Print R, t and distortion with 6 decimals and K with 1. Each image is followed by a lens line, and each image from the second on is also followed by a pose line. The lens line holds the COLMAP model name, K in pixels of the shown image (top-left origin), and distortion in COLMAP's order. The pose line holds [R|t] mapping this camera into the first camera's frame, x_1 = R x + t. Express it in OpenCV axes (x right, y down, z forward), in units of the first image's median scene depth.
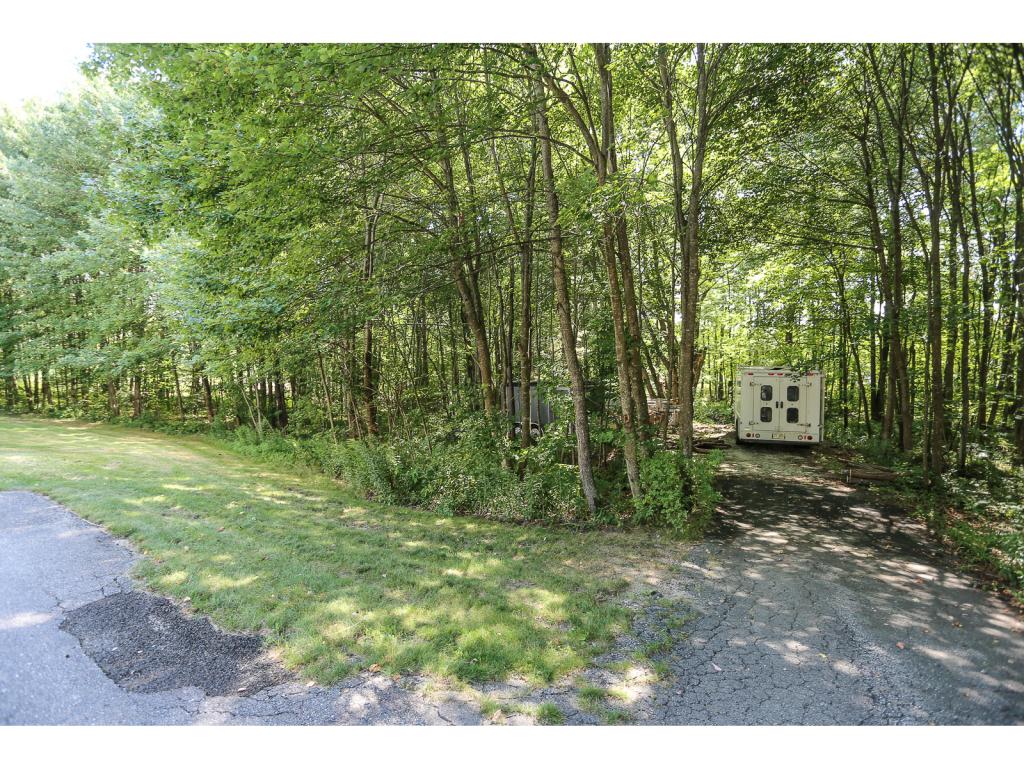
lens RADIAL K [[497.4, 0, 512.9], [0, 497.4, 386.8], [0, 0, 1]] dist [-0.069848, 0.031843]
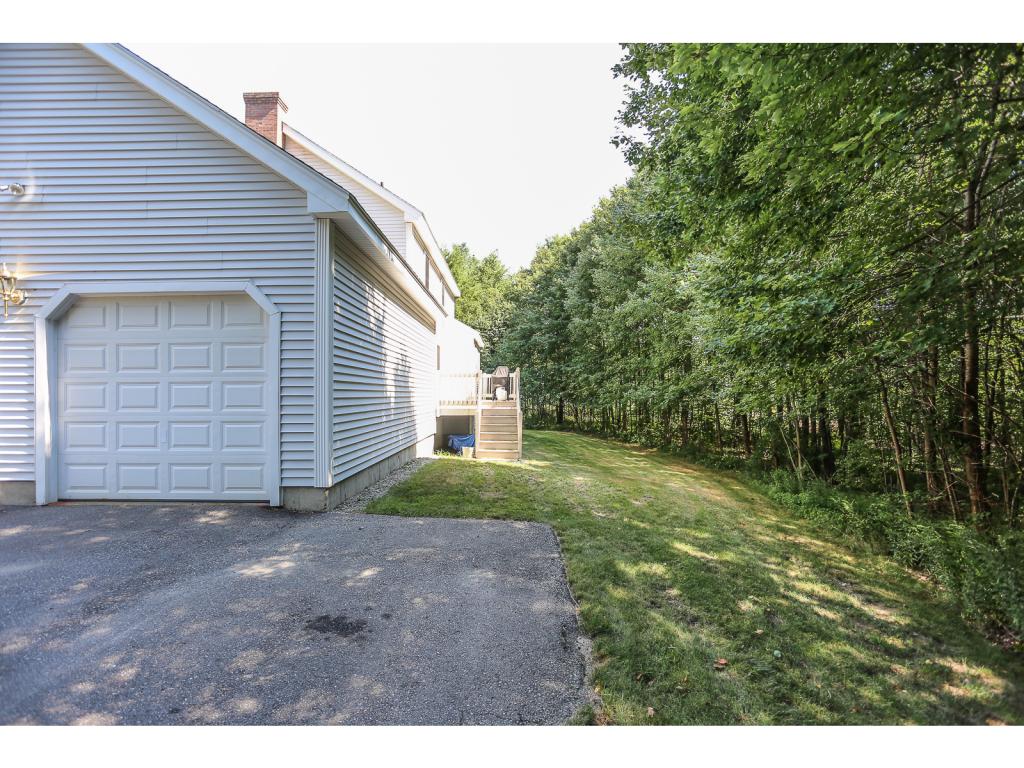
lens RADIAL K [[497.4, 0, 512.9], [0, 497.4, 386.8], [0, 0, 1]] dist [-0.069848, 0.031843]
pose [[0.529286, -0.018806, -0.848235, -0.061802], [-0.041446, 0.997988, -0.047988, -0.004496], [0.847431, 0.060555, 0.527441, 0.124173]]
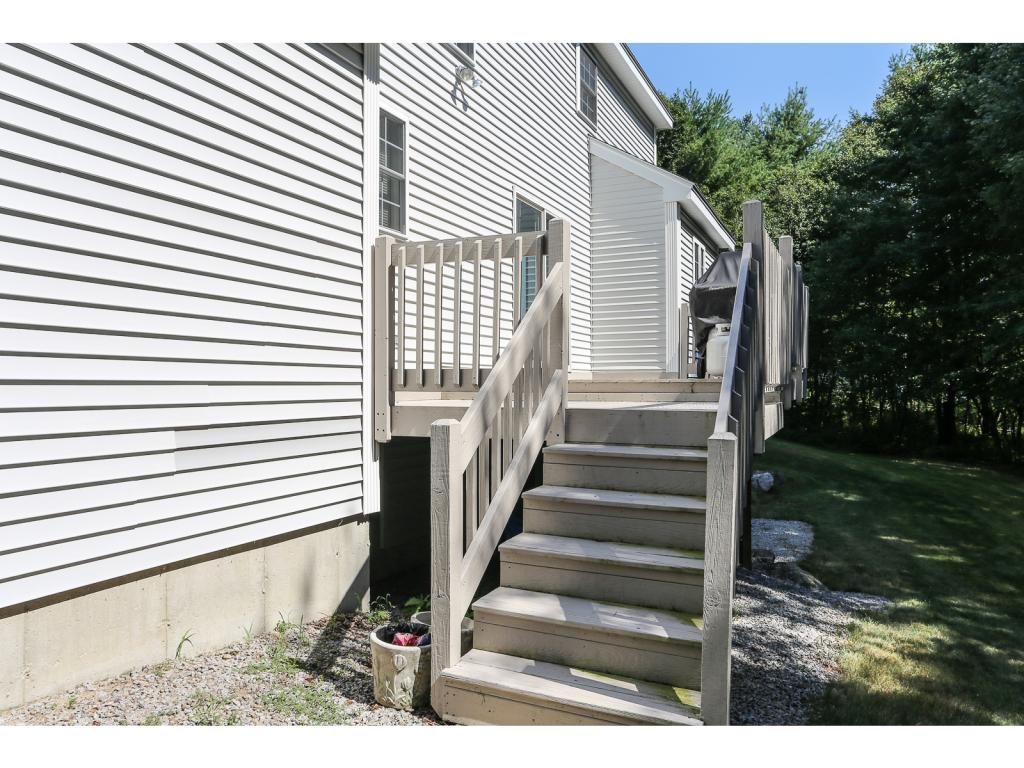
lens RADIAL K [[696.5, 0, 512.0], [0, 696.5, 384.0], [0, 0, 1]] dist [0.004729, 0.001463]
pose [[0.106688, -0.005701, -0.994276, -0.436768], [-0.057315, 0.998286, -0.011874, -0.005665], [0.992639, 0.058254, 0.106178, 0.388535]]
